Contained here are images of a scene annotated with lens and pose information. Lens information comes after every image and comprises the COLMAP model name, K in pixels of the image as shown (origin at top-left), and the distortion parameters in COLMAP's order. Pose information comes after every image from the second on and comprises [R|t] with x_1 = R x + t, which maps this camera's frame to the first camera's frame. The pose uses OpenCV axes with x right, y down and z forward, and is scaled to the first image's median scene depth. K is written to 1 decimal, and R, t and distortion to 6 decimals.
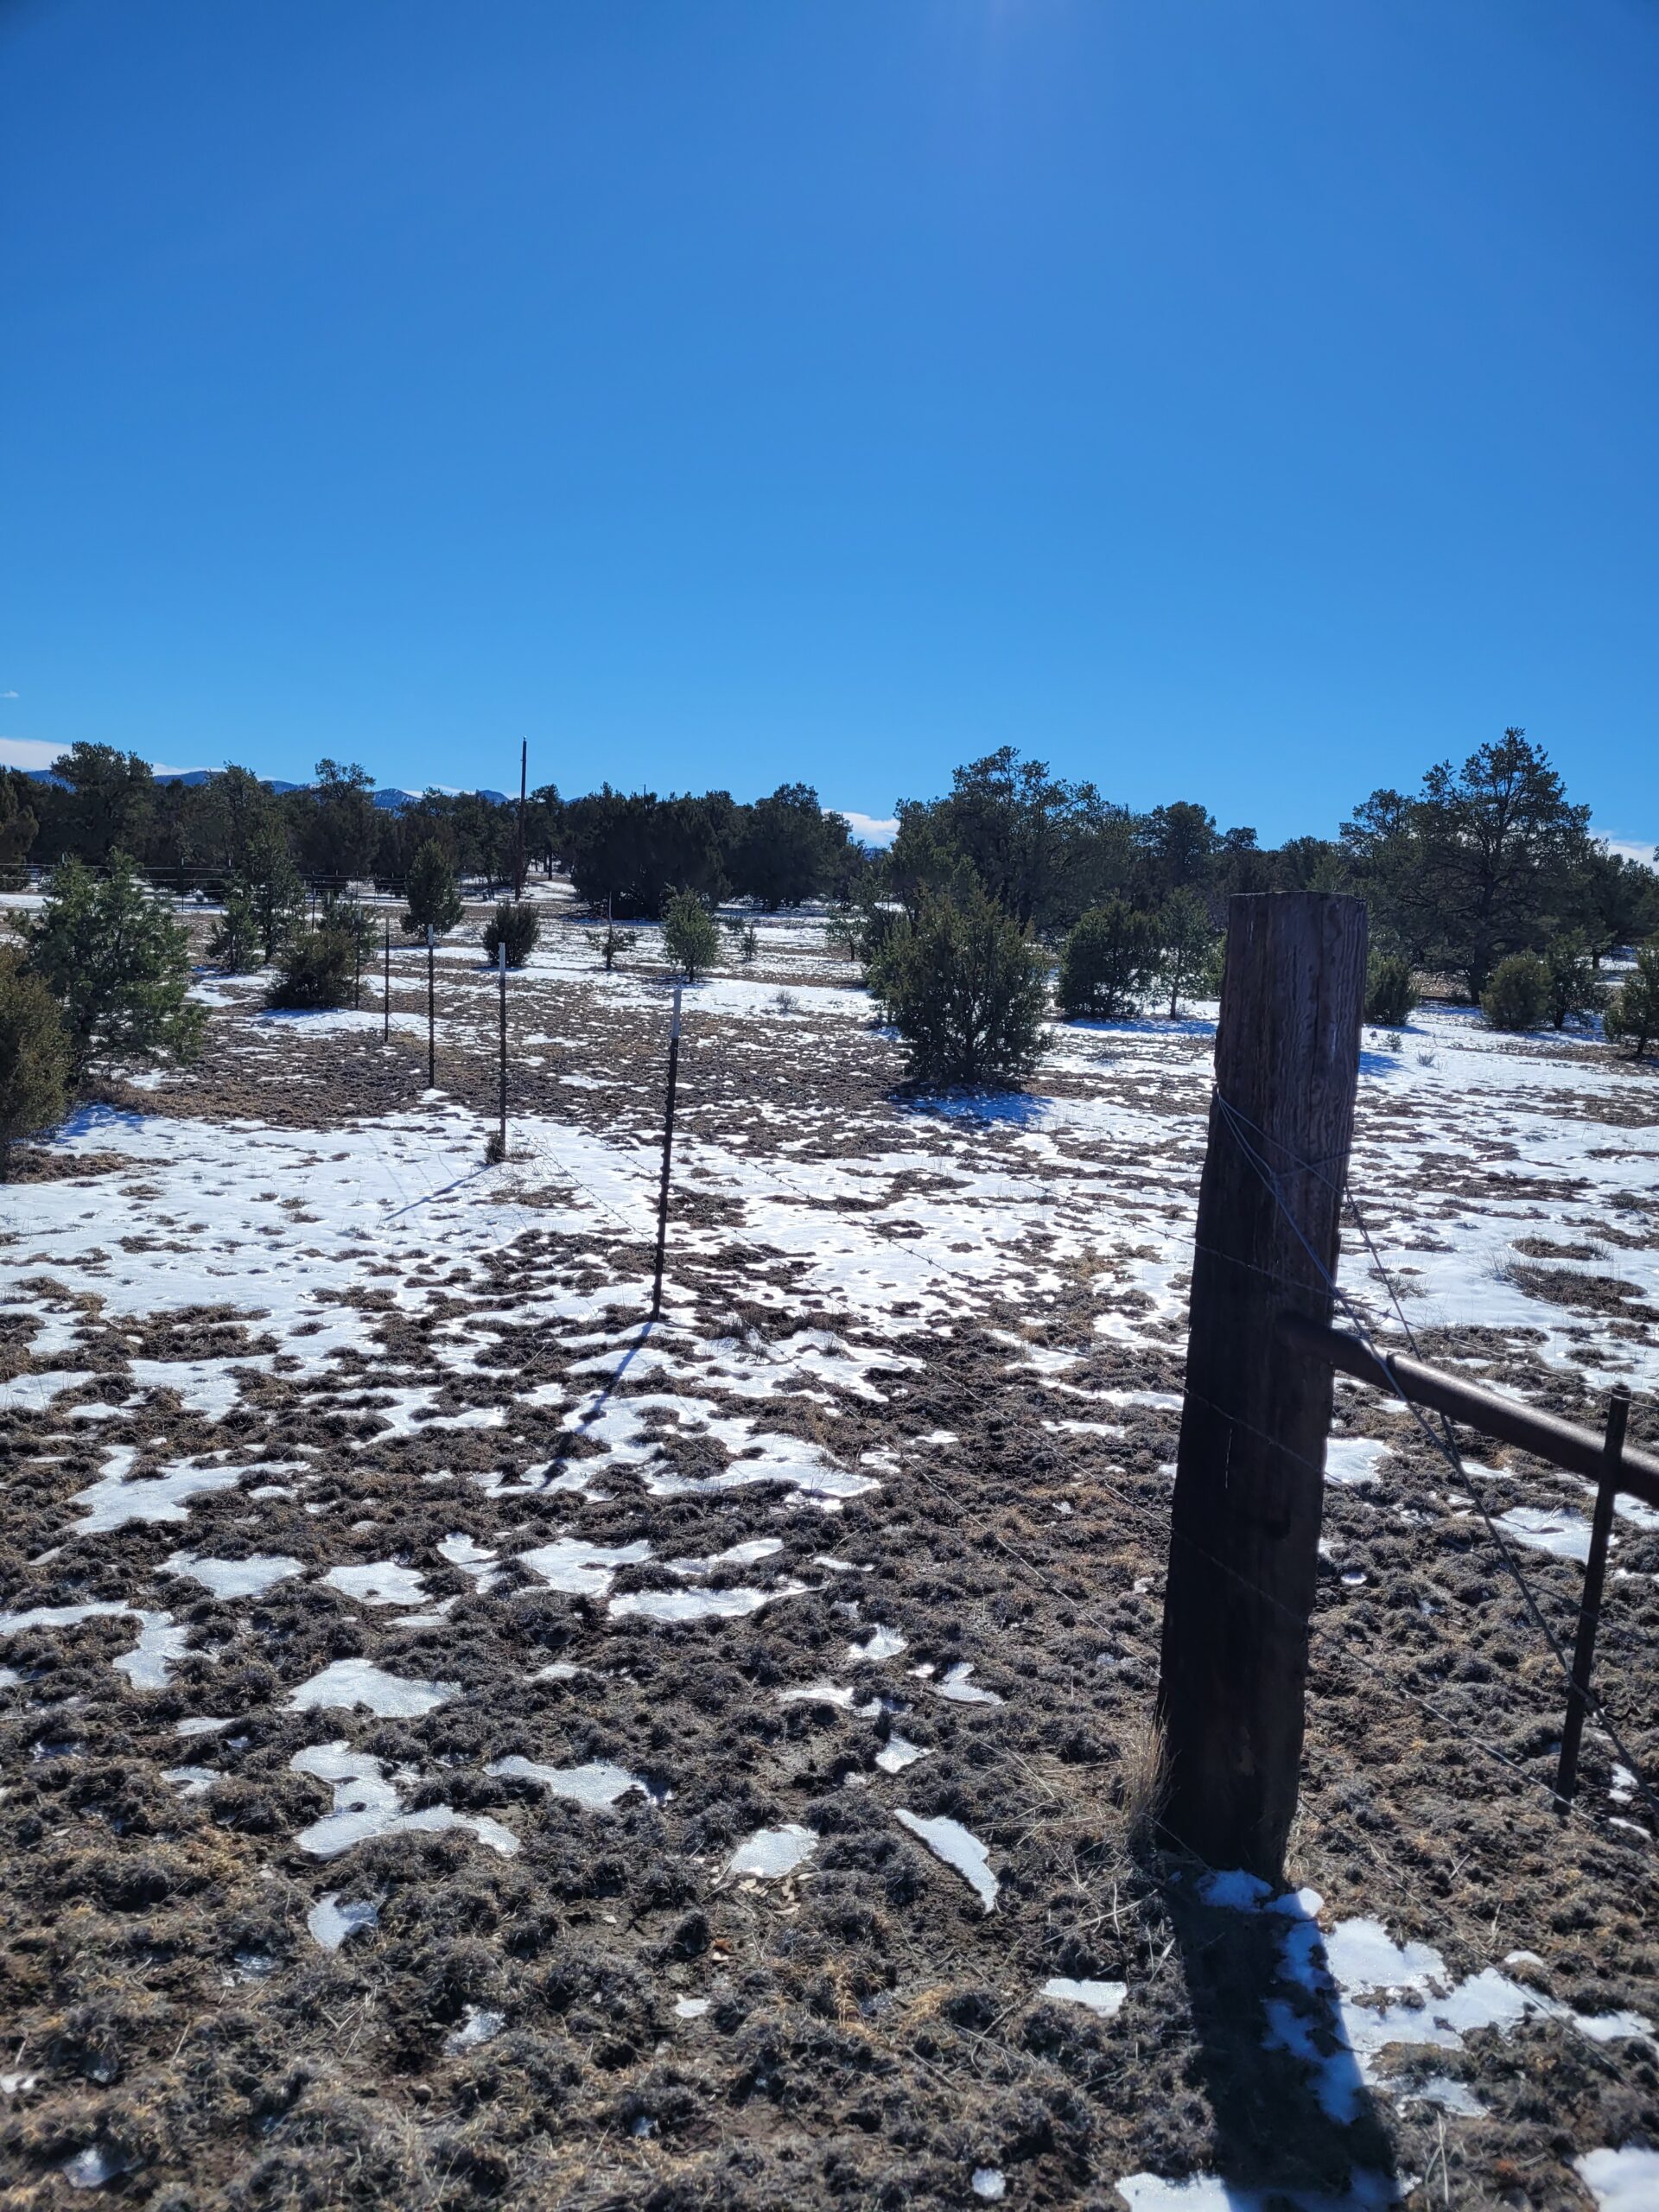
lens RADIAL K [[1669.3, 0, 829.5], [0, 1669.3, 1106.0], [0, 0, 1]] dist [0.000891, 0.000071]
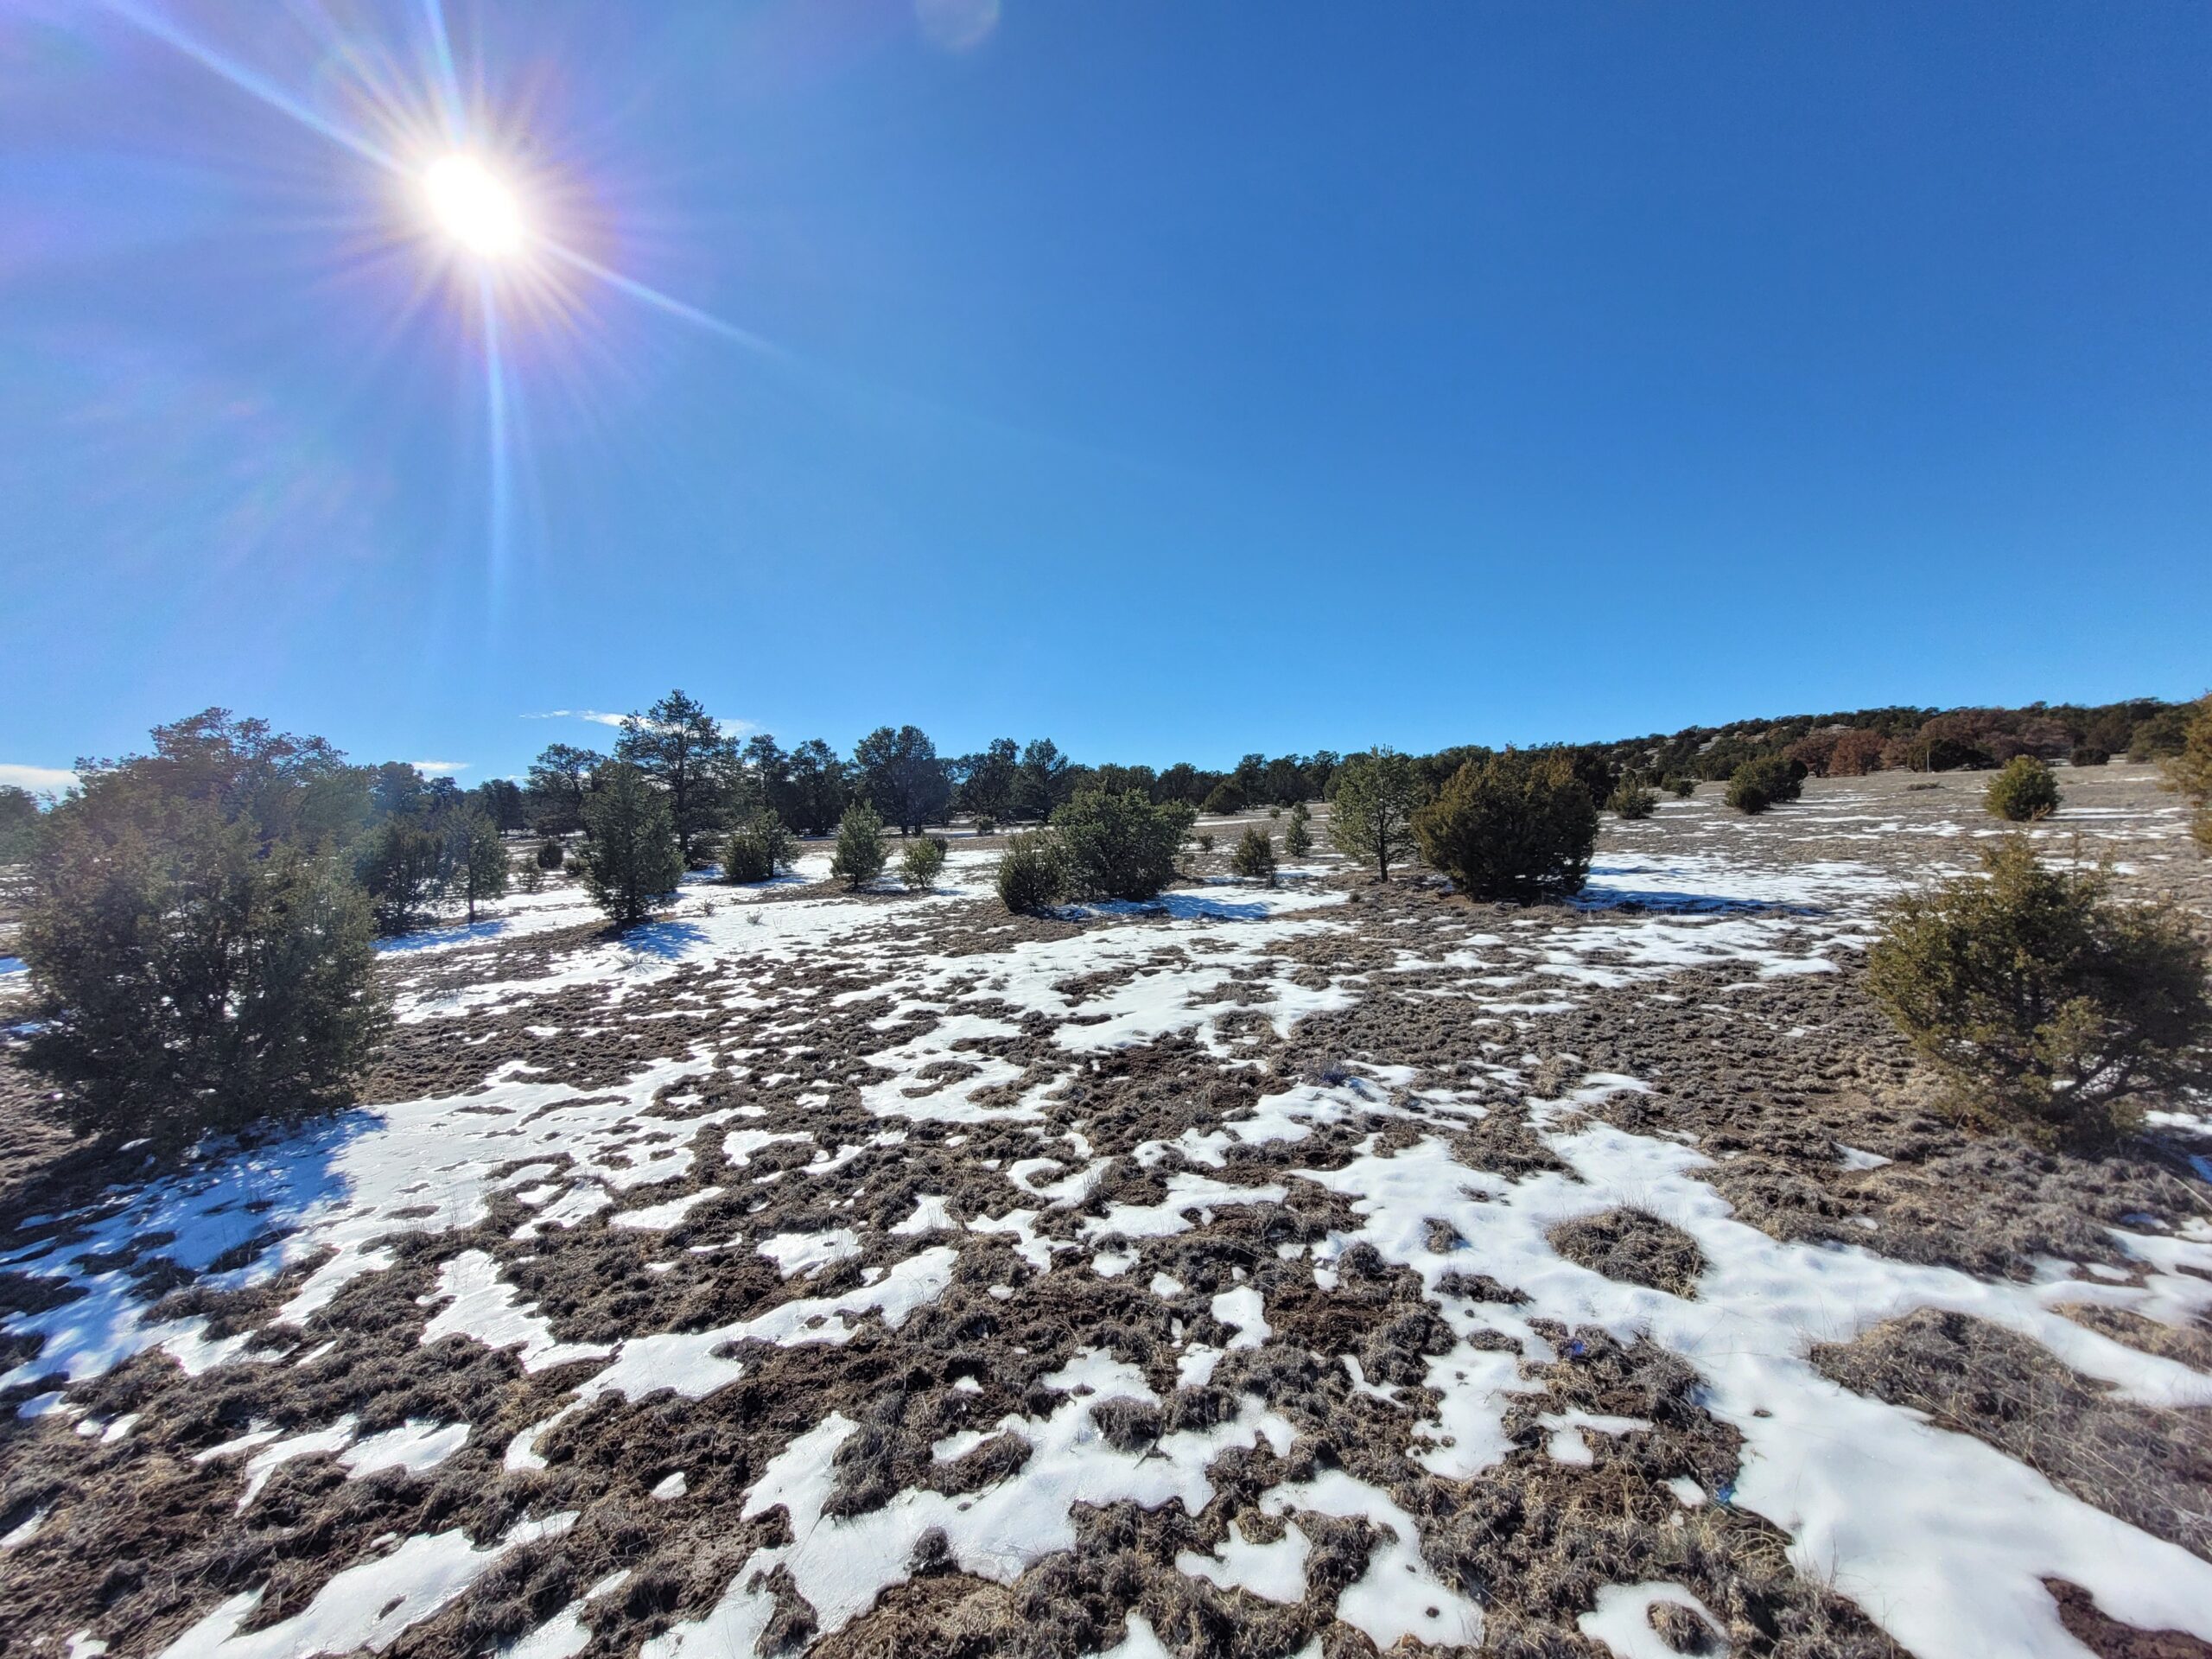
lens RADIAL K [[883.0, 0, 1106.0], [0, 883.0, 829.5], [0, 0, 1]] dist [0.019814, 0.000001]
pose [[0.636199, -0.110899, 0.763513, 0.013041], [0.180964, 0.983458, -0.007942, -0.014979], [-0.750002, 0.143221, 0.645743, 0.143795]]
